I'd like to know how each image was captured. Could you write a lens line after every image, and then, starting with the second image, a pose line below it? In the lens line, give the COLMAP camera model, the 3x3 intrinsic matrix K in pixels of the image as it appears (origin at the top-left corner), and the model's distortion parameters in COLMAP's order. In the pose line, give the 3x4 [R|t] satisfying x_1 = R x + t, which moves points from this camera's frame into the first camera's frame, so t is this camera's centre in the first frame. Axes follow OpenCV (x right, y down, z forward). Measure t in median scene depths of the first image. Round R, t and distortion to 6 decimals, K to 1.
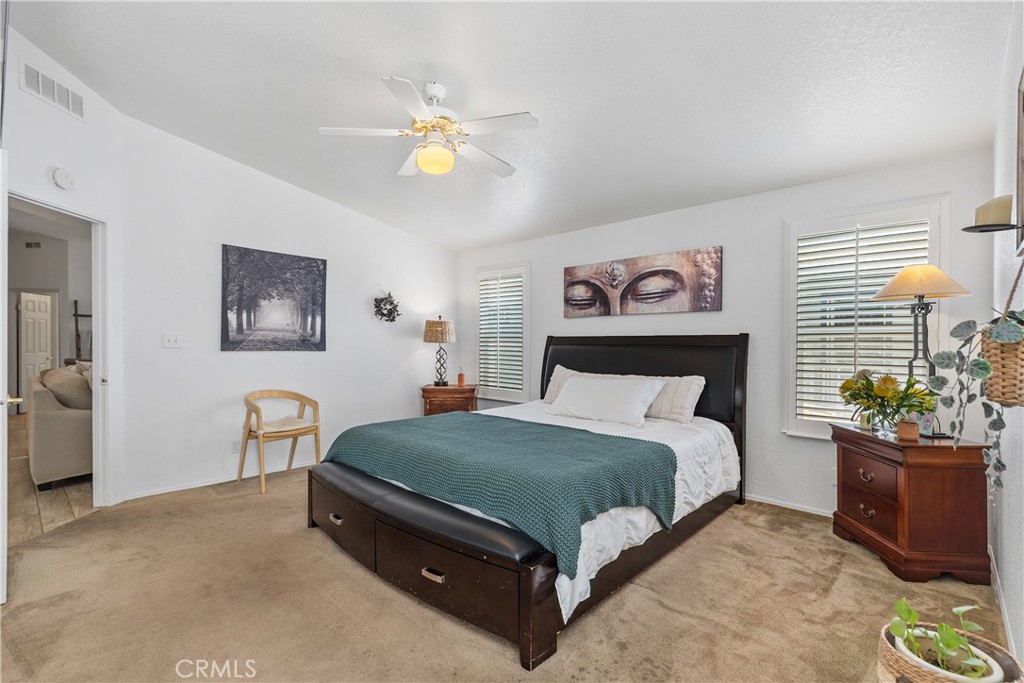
lens RADIAL K [[469.0, 0, 512.0], [0, 469.0, 340.9], [0, 0, 1]] dist [0.009961, -0.001428]
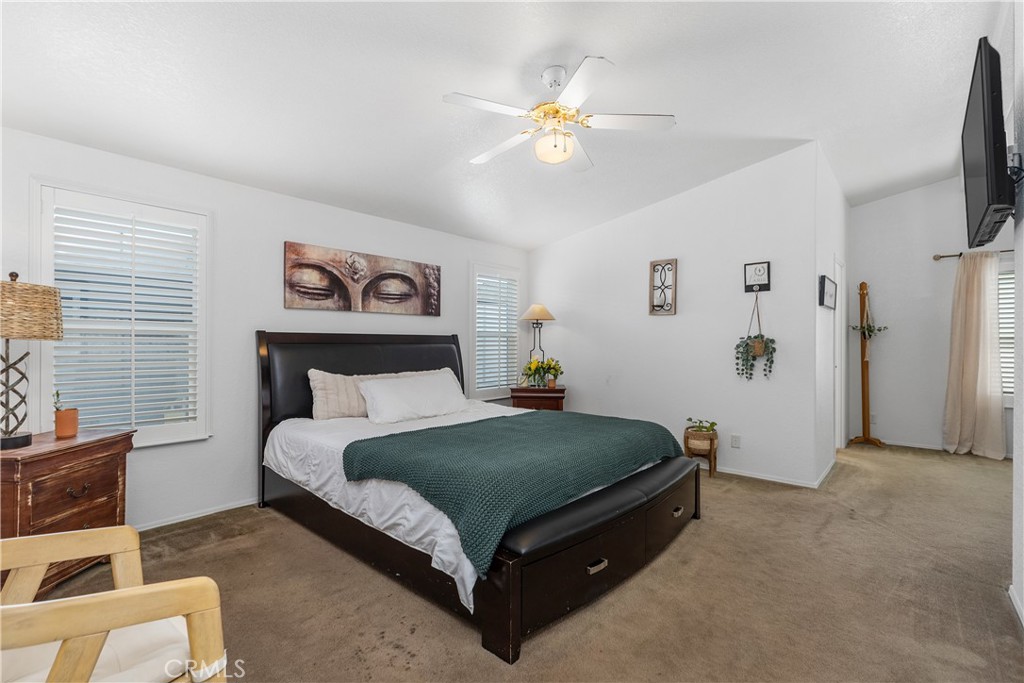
lens RADIAL K [[469.0, 0, 507.7], [0, 469.0, 335.0], [0, 0, 1]] dist [0.009961, -0.001428]
pose [[-0.043962, 0.017253, 0.998884, -0.718352], [-0.004647, 0.999837, -0.017474, 0.006579], [-0.999022, -0.005410, -0.043875, 0.743762]]
